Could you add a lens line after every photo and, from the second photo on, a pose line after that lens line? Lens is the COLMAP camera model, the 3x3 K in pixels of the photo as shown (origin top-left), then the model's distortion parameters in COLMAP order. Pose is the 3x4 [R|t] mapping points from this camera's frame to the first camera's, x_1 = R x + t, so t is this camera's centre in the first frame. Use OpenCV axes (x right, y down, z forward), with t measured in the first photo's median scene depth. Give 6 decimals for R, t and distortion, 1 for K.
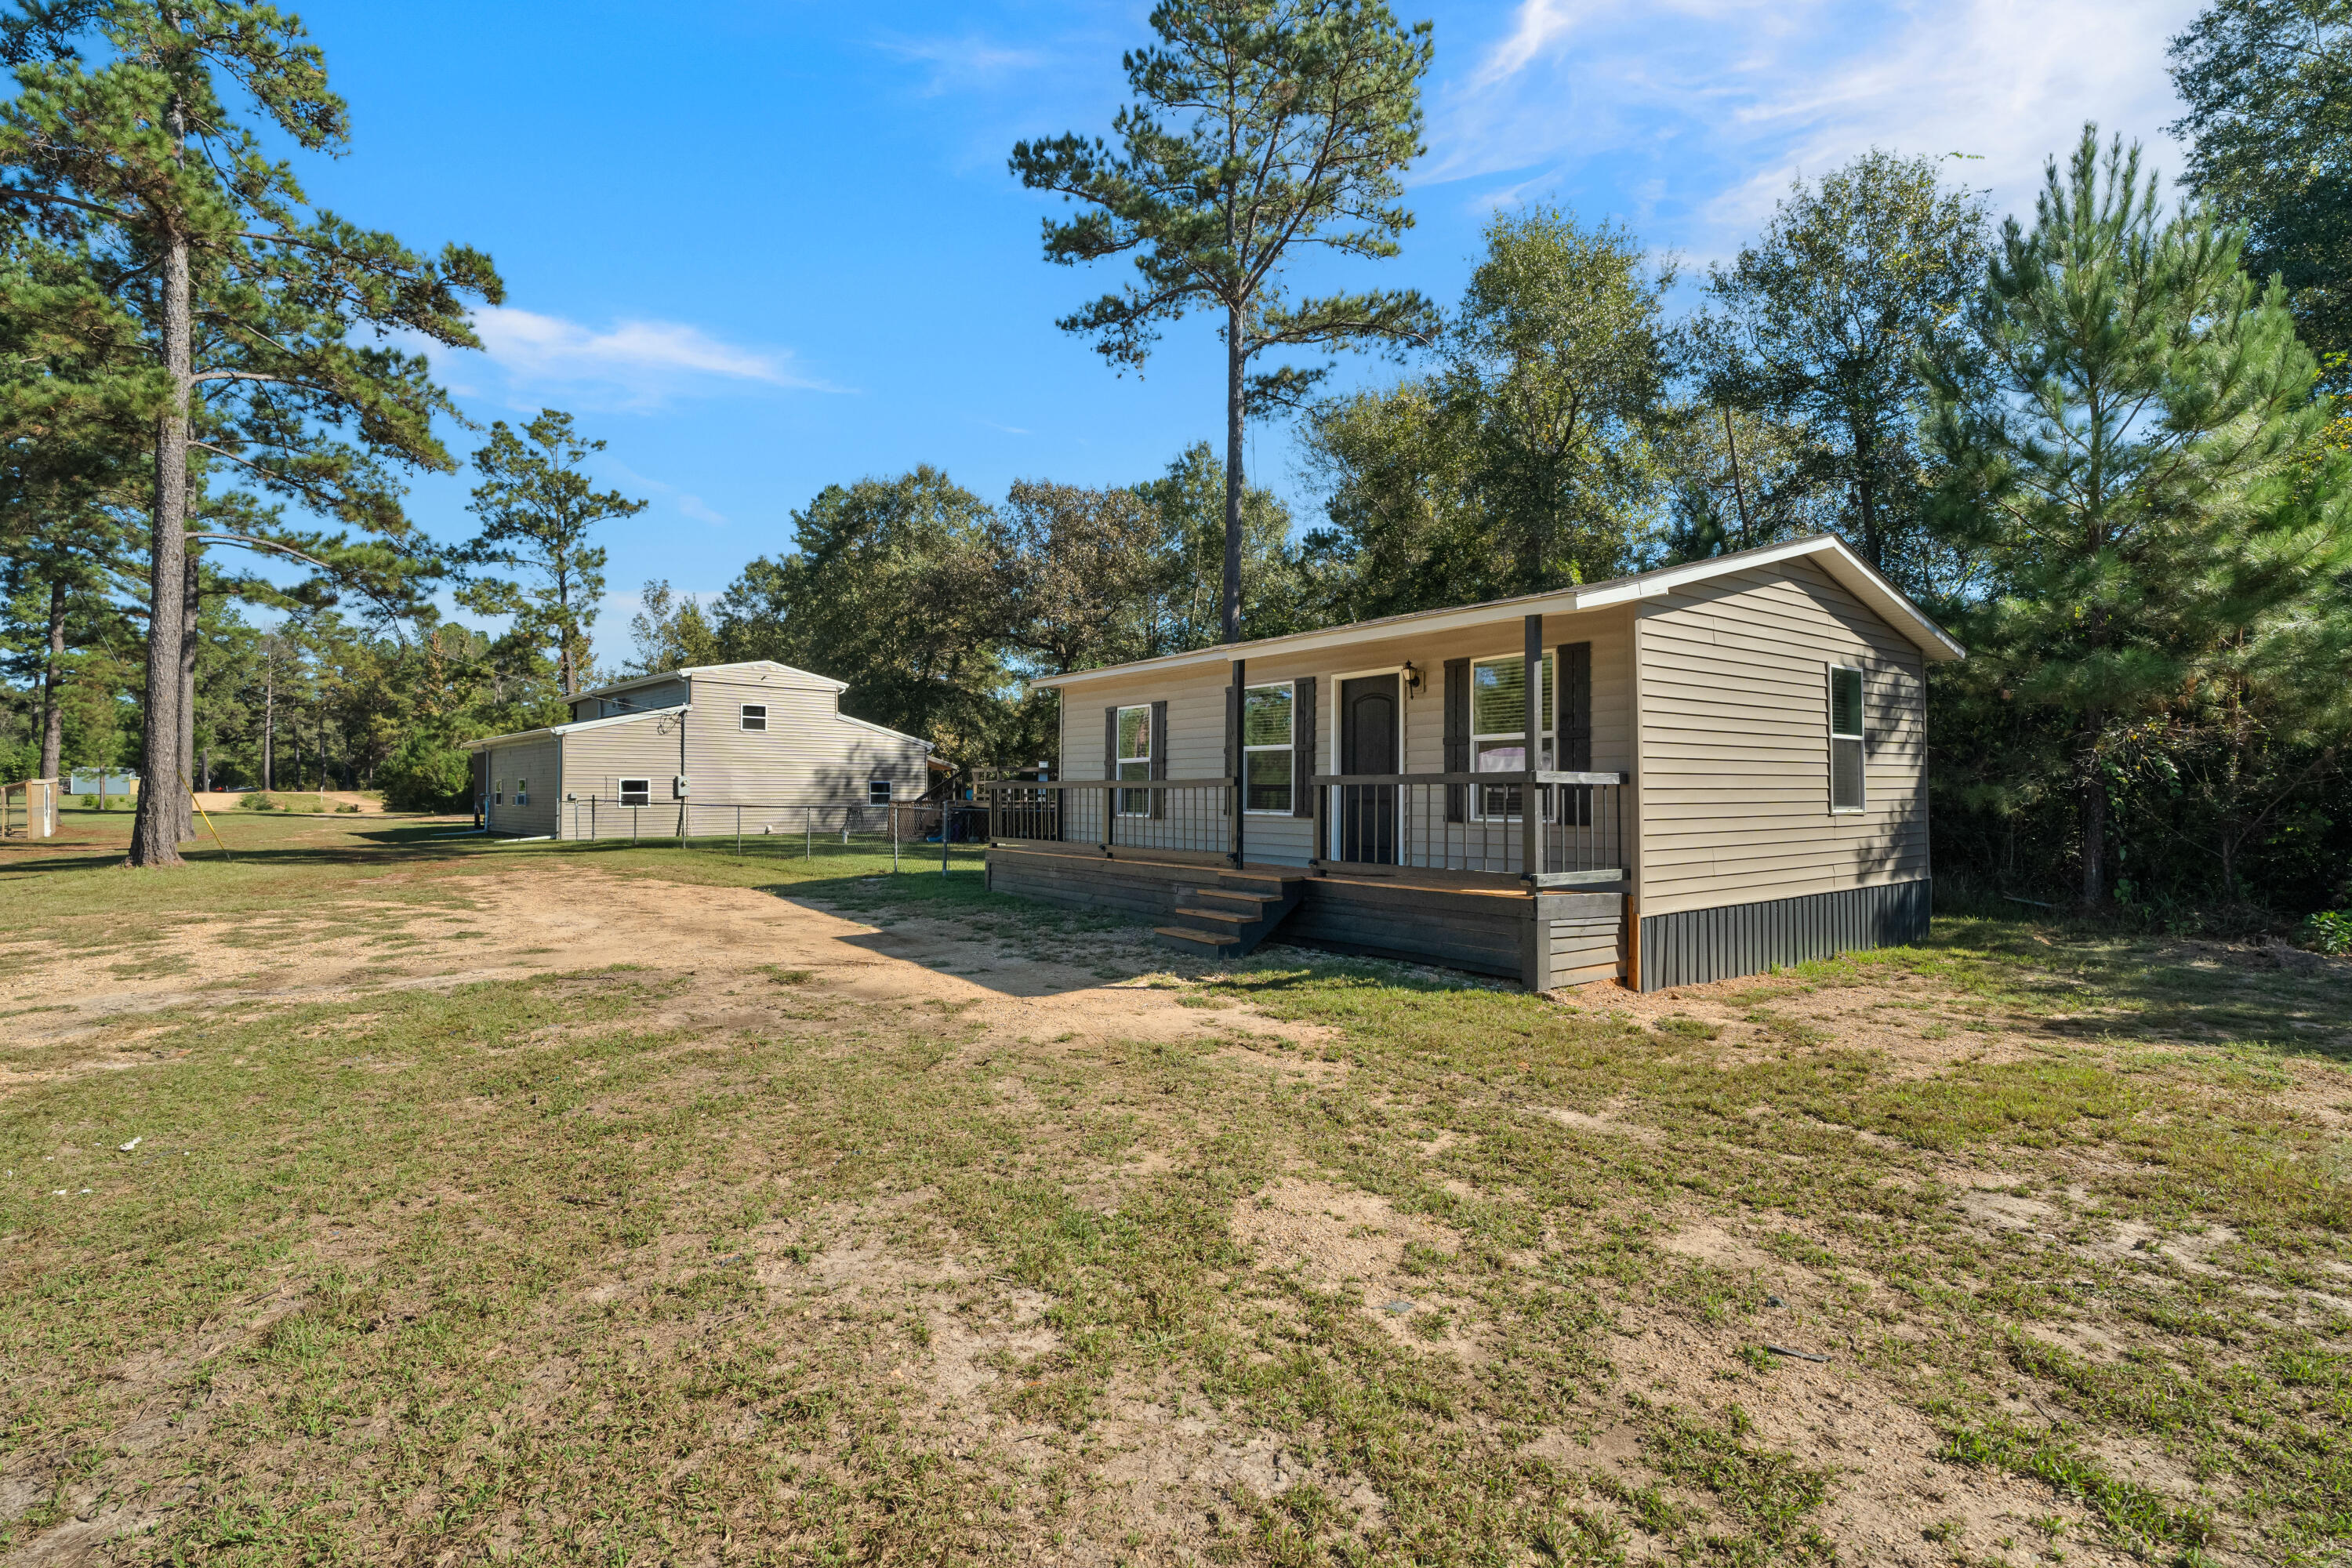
lens RADIAL K [[1066.9, 0, 1180.3], [0, 1066.9, 790.0], [0, 0, 1]] dist [0.002259, 0.000425]
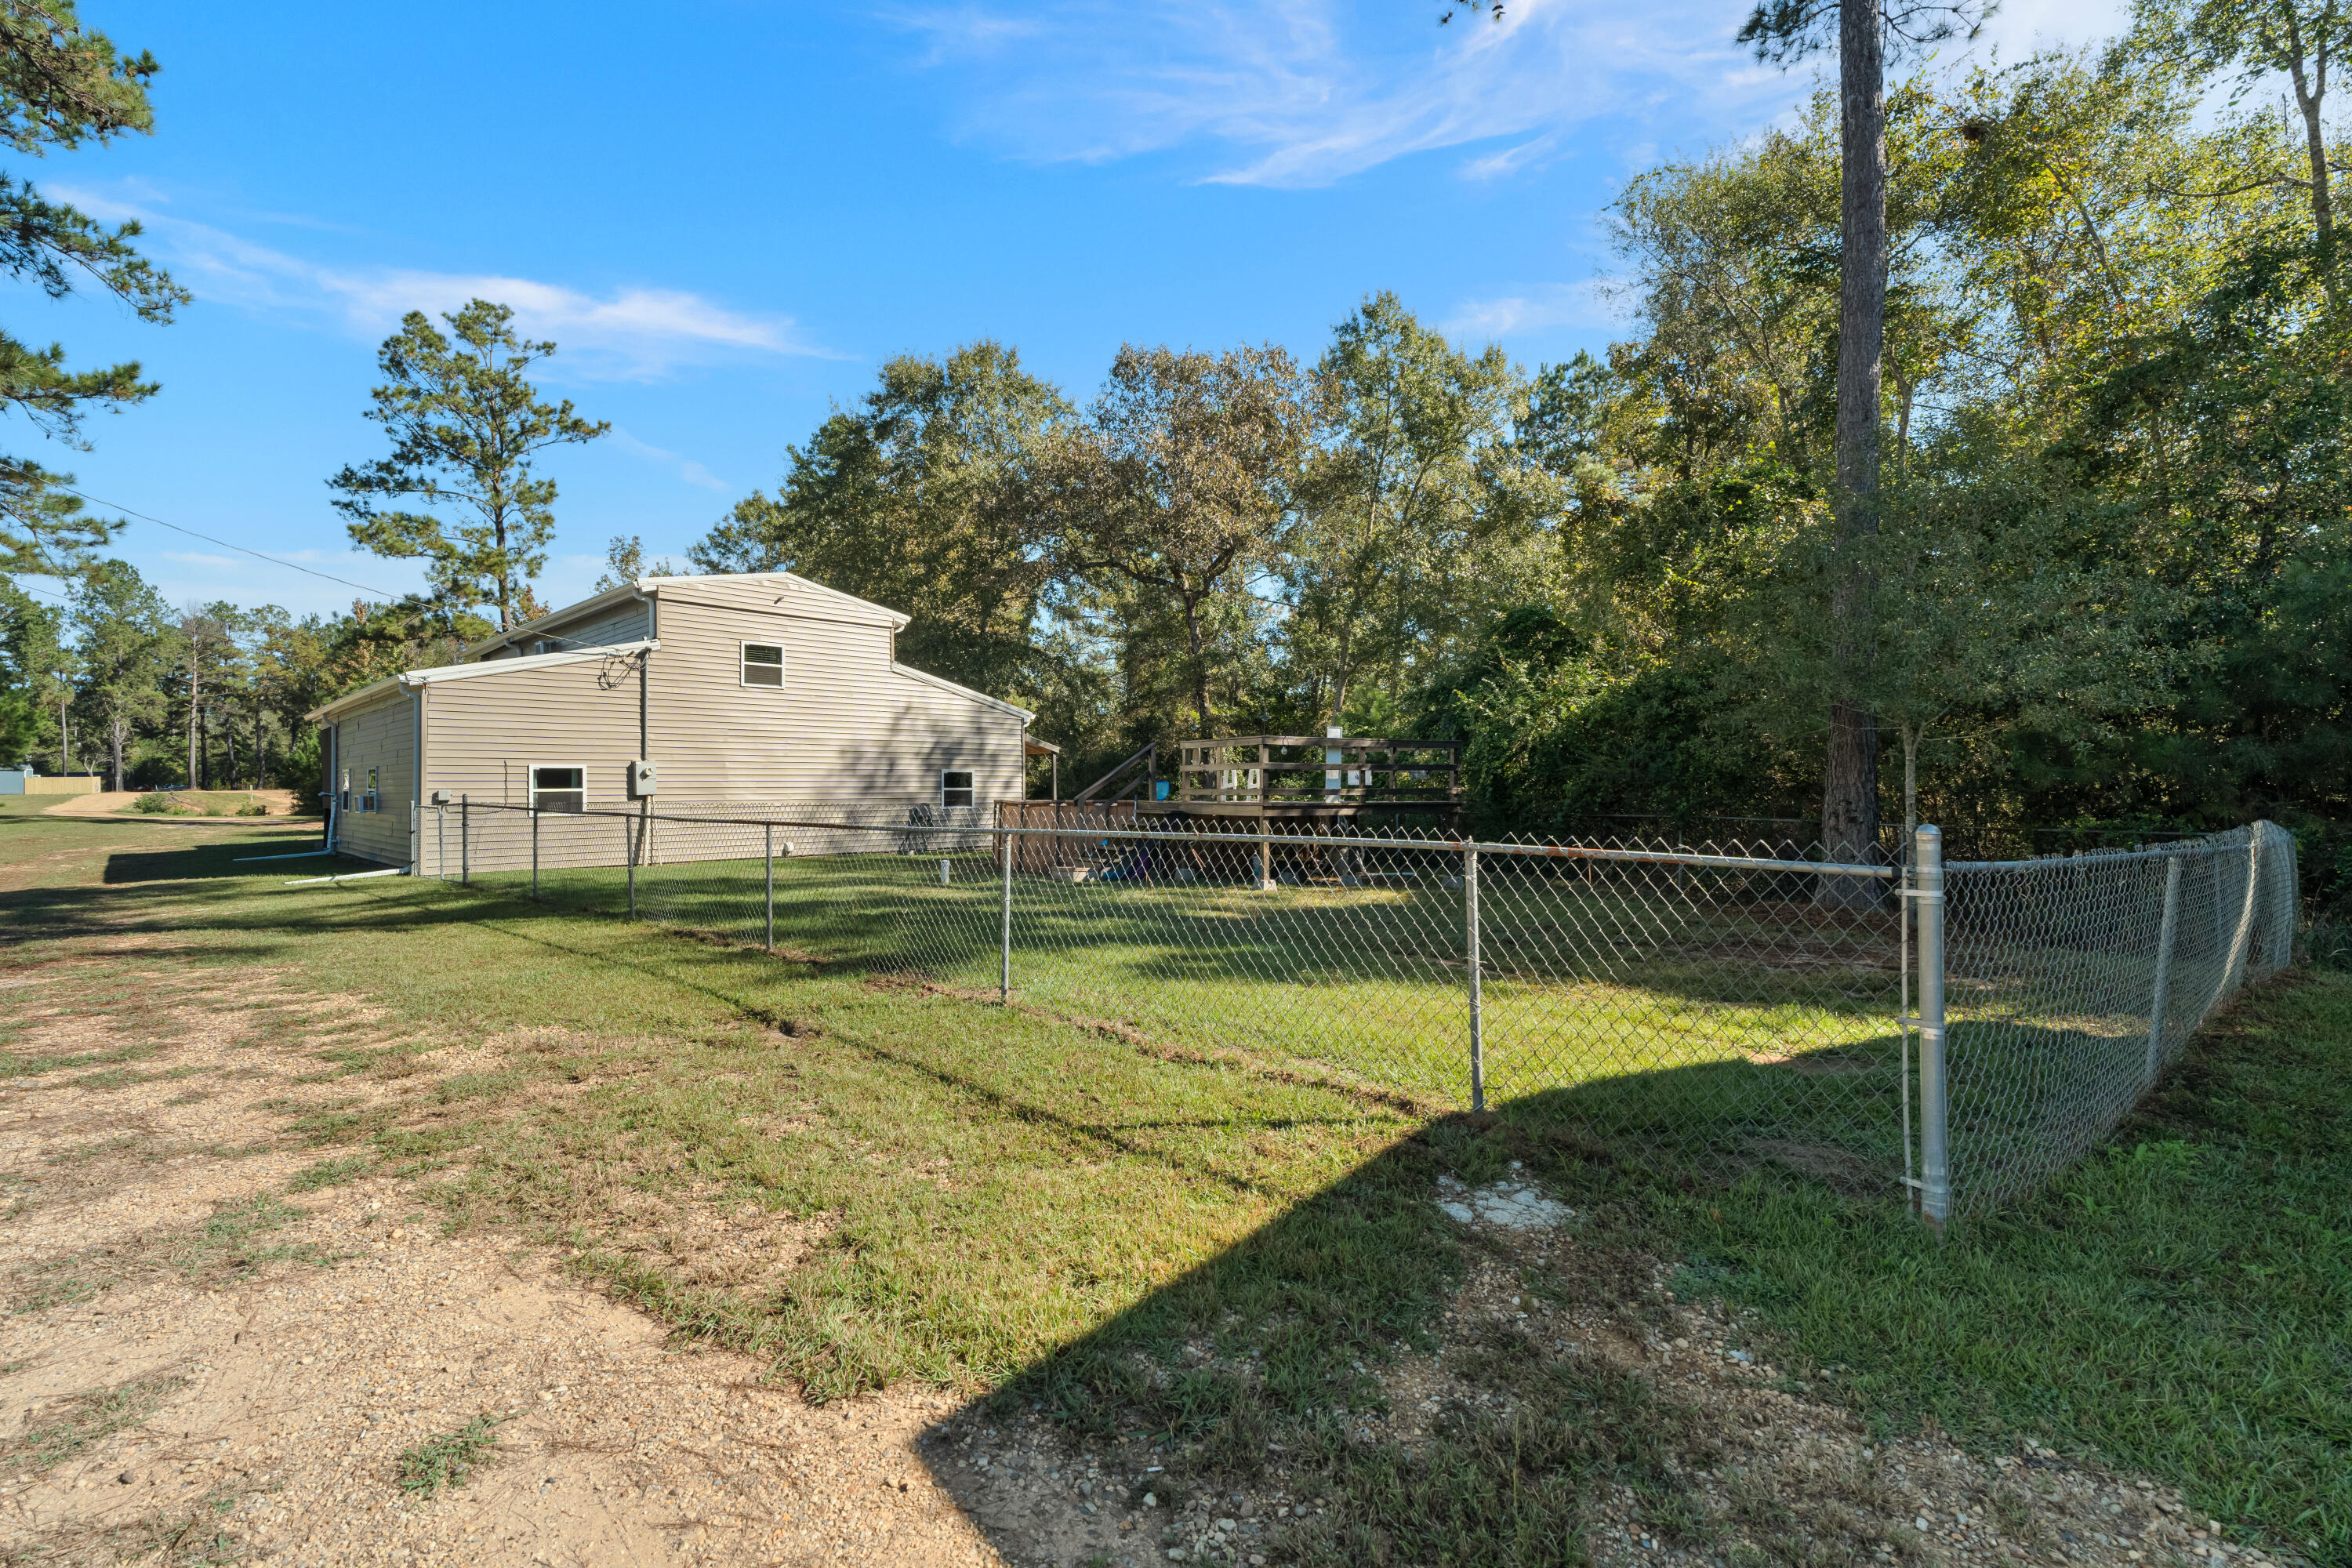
lens RADIAL K [[1049.4, 0, 1169.4], [0, 1049.4, 777.1], [0, 0, 1]] dist [0.000446, -0.000135]
pose [[0.999881, -0.004822, 0.014639, -0.124071], [0.004927, 0.999962, -0.007145, 0.000832], [-0.014604, 0.007216, 0.999867, 0.280232]]
